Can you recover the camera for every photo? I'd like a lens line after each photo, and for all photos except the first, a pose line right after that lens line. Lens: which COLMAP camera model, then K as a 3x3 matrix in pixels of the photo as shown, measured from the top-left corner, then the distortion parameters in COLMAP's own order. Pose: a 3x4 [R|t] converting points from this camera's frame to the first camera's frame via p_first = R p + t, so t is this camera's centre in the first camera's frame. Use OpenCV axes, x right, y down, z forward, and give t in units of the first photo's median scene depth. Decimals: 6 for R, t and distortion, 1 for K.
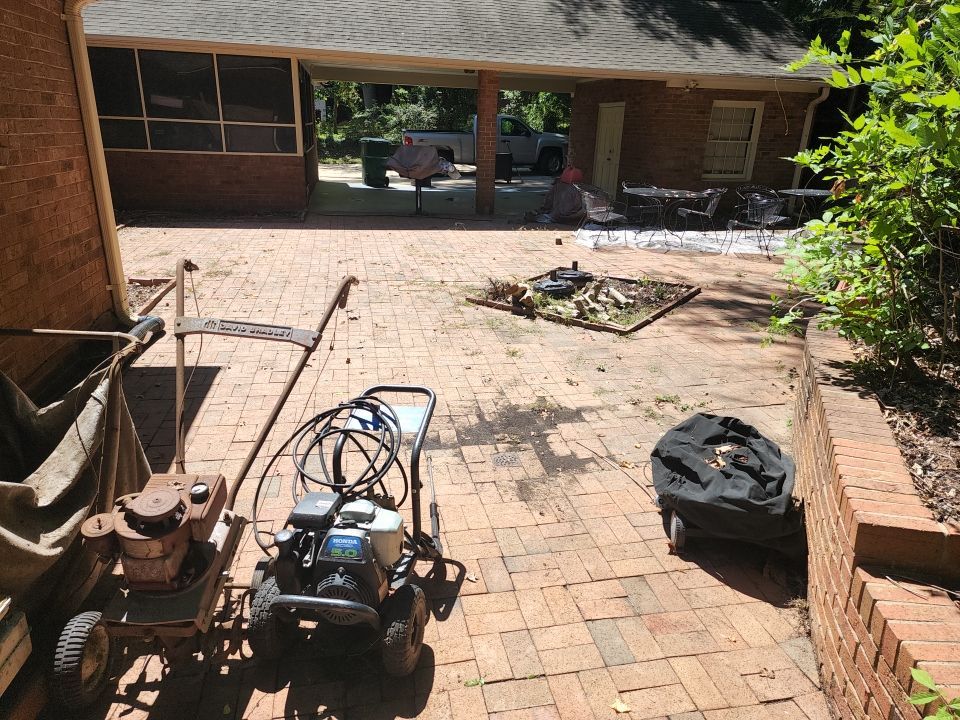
lens RADIAL K [[618.9, 0, 480.0], [0, 618.9, 360.0], [0, 0, 1]] dist [0.072757, -0.048424]
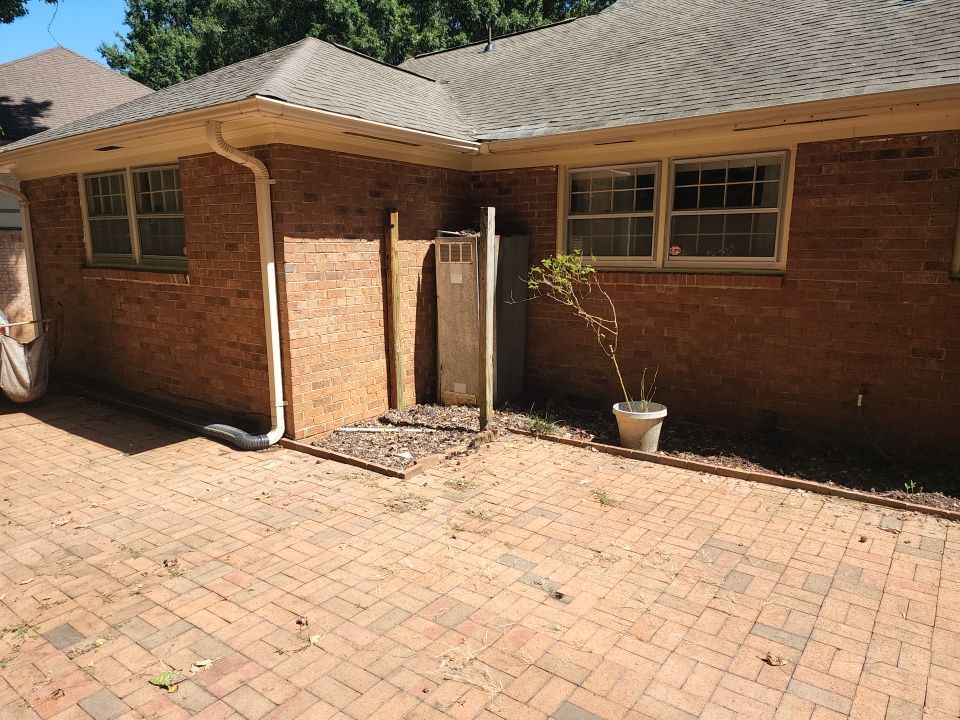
lens RADIAL K [[618.9, 0, 480.0], [0, 618.9, 360.0], [0, 0, 1]] dist [0.072757, -0.048424]
pose [[-0.724250, 0.108062, -0.681018, -0.114874], [-0.247876, 0.880820, 0.403378, -0.980614], [0.643444, 0.460954, -0.611148, 2.556954]]
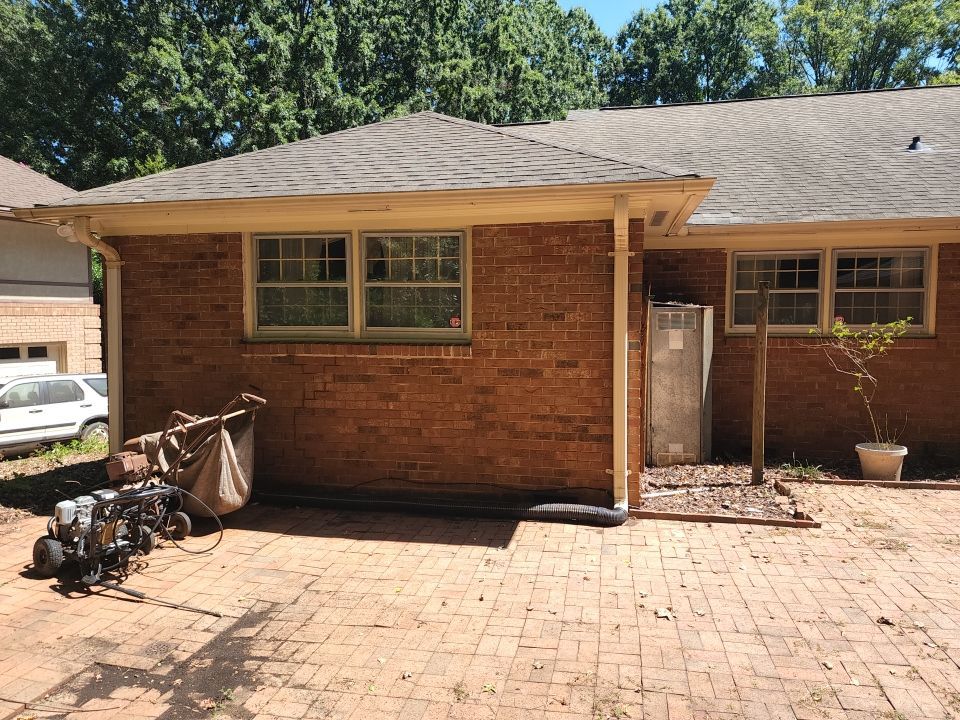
lens RADIAL K [[618.9, 0, 480.0], [0, 618.9, 360.0], [0, 0, 1]] dist [0.072757, -0.048424]
pose [[-0.368805, 0.042161, -0.928550, 0.701985], [-0.325136, 0.930011, 0.171367, -0.554013], [0.870786, 0.365106, -0.329285, 1.469366]]
